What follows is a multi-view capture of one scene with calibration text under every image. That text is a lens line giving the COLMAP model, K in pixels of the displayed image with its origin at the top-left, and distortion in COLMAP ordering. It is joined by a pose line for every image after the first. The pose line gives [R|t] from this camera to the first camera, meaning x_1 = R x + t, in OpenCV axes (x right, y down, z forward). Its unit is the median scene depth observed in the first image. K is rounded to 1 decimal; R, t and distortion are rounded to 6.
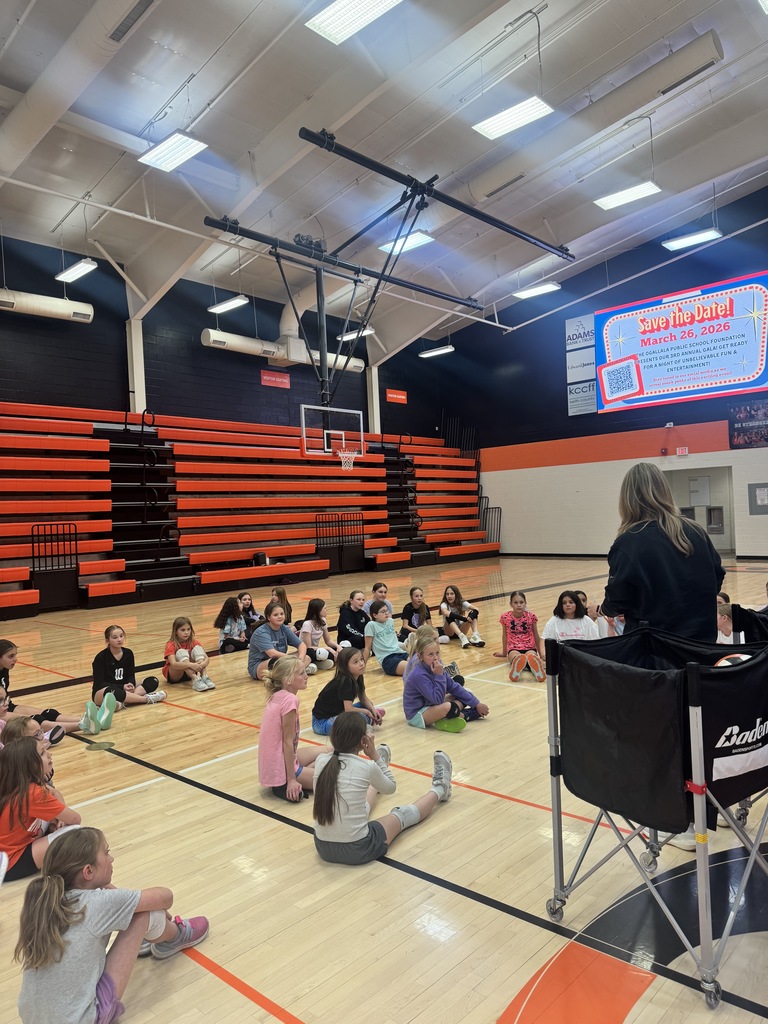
lens RADIAL K [[714.8, 0, 373.7], [0, 714.8, 512.6], [0, 0, 1]] dist [0.052005, -0.054579]
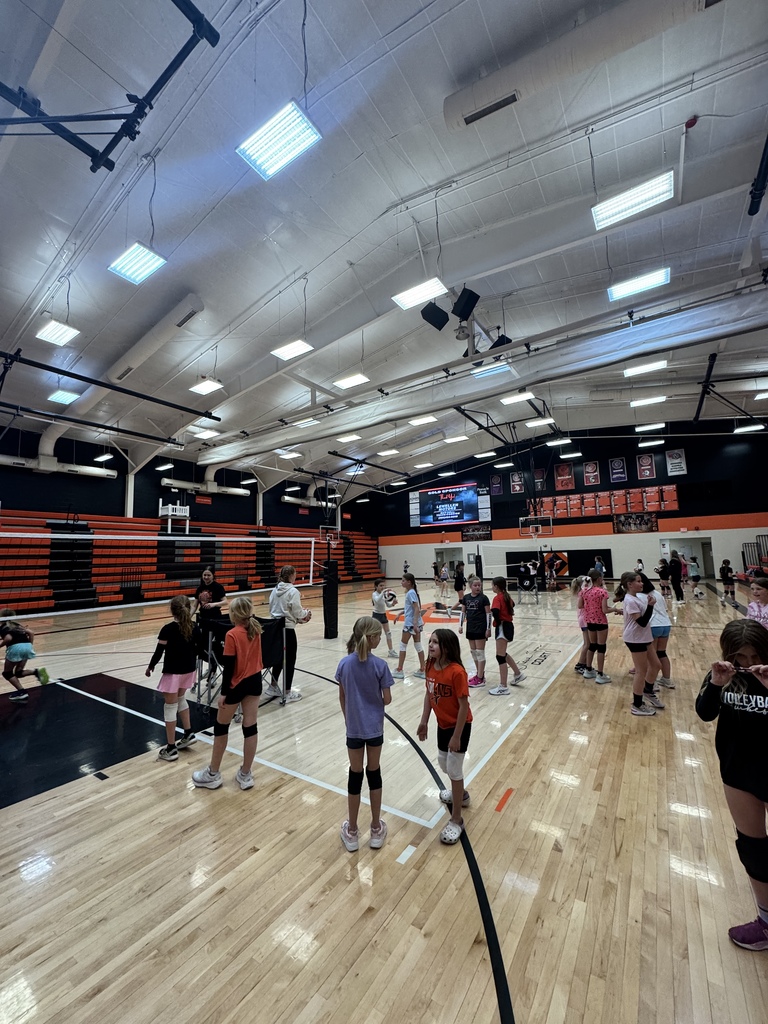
lens RADIAL K [[409.4, 0, 379.1], [0, 409.4, 513.9], [0, 0, 1]] dist [-0.001558, 0.000735]
pose [[0.988667, 0.031132, 0.146862, -0.107453], [-0.014791, 0.993702, -0.111074, -0.011935], [-0.149395, 0.107643, 0.982901, -0.729469]]
